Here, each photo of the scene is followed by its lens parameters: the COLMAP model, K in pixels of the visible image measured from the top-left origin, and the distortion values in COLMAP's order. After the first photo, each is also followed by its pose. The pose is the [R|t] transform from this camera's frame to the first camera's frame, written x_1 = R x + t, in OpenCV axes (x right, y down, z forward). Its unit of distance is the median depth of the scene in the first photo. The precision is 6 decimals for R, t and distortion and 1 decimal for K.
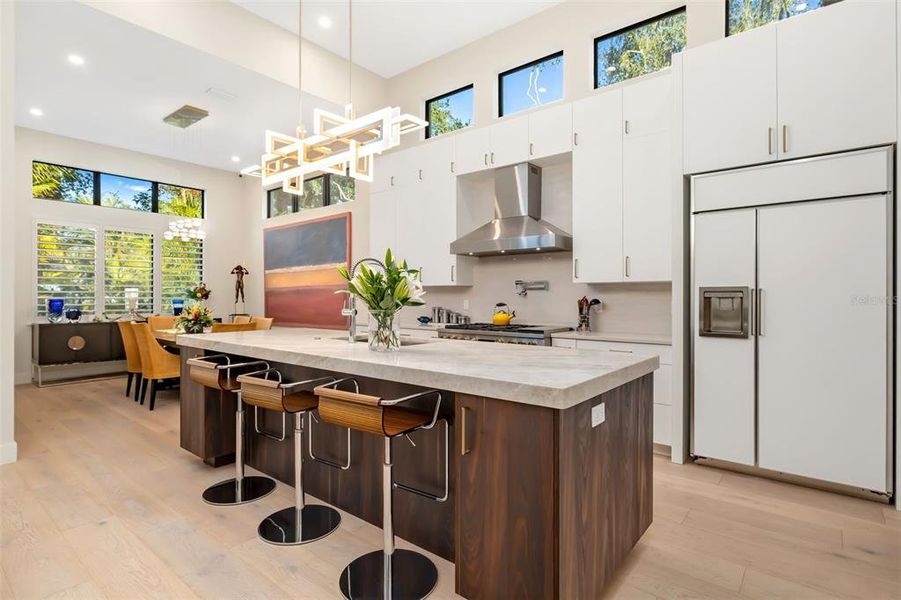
lens RADIAL K [[454.9, 0, 440.4], [0, 454.9, 297.1], [0, 0, 1]] dist [-0.000776, 0.000135]
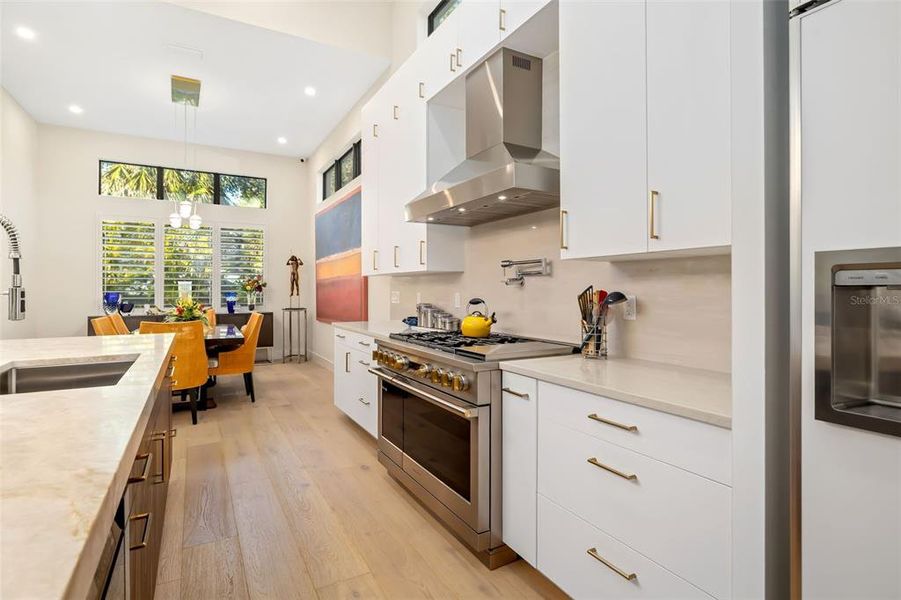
lens RADIAL K [[450.7, 0, 446.1], [0, 450.7, 288.6], [0, 0, 1]] dist [-0.000622, 0.000182]
pose [[0.934005, -0.004457, -0.357232, 0.262149], [0.003890, 0.999990, -0.002305, 0.000873], [0.357238, 0.000763, 0.934013, 0.371044]]
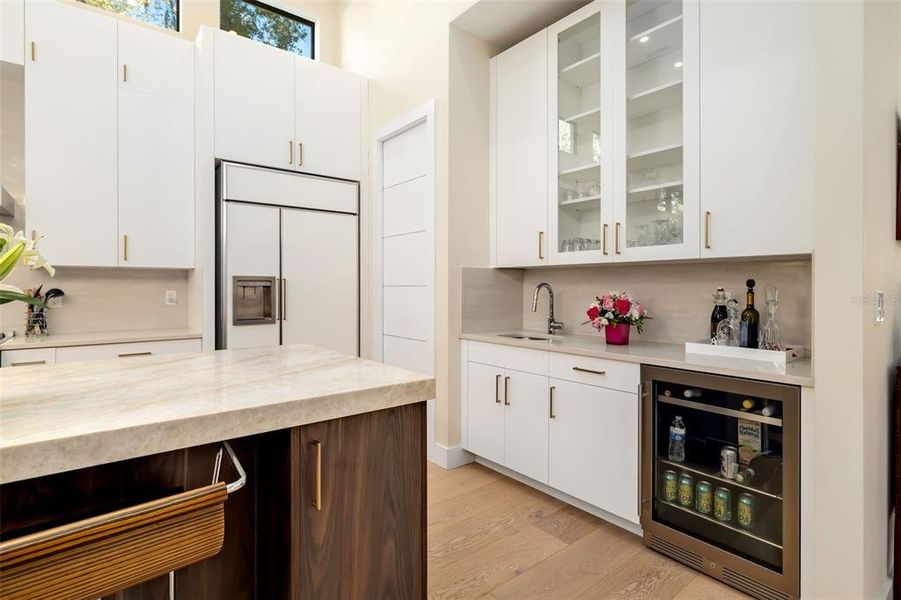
lens RADIAL K [[450.7, 0, 446.1], [0, 450.7, 288.6], [0, 0, 1]] dist [-0.000622, 0.000182]
pose [[0.200962, -0.005734, 0.979582, -0.175050], [0.000309, 0.999983, 0.005790, -0.000024], [-0.979599, -0.000861, 0.200960, 0.197639]]
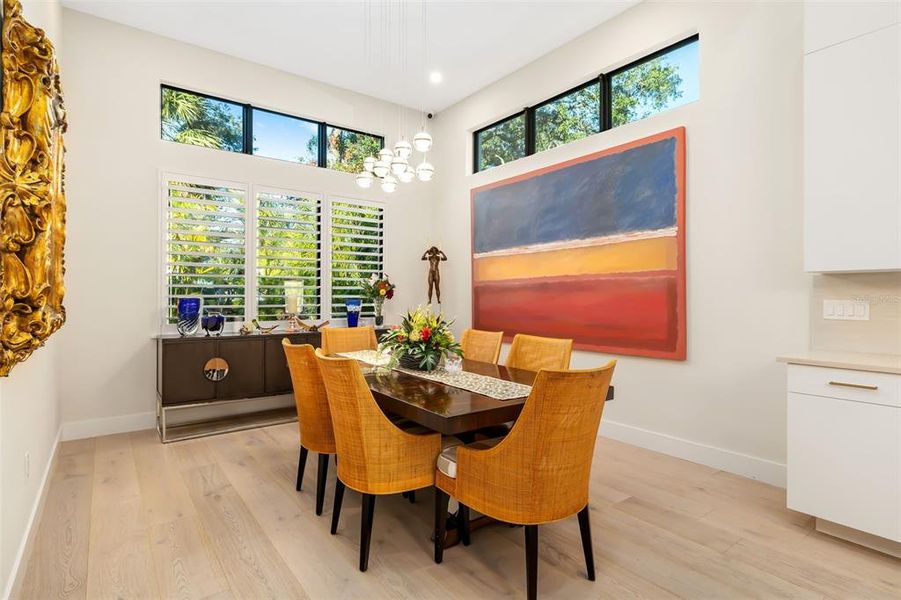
lens RADIAL K [[454.9, 0, 440.4], [0, 454.9, 297.1], [0, 0, 1]] dist [-0.000776, 0.000135]
pose [[0.972258, 0.002239, -0.233898, -0.413573], [-0.001588, 0.999994, 0.002969, 0.000788], [0.233904, -0.002515, 0.972257, 0.539896]]
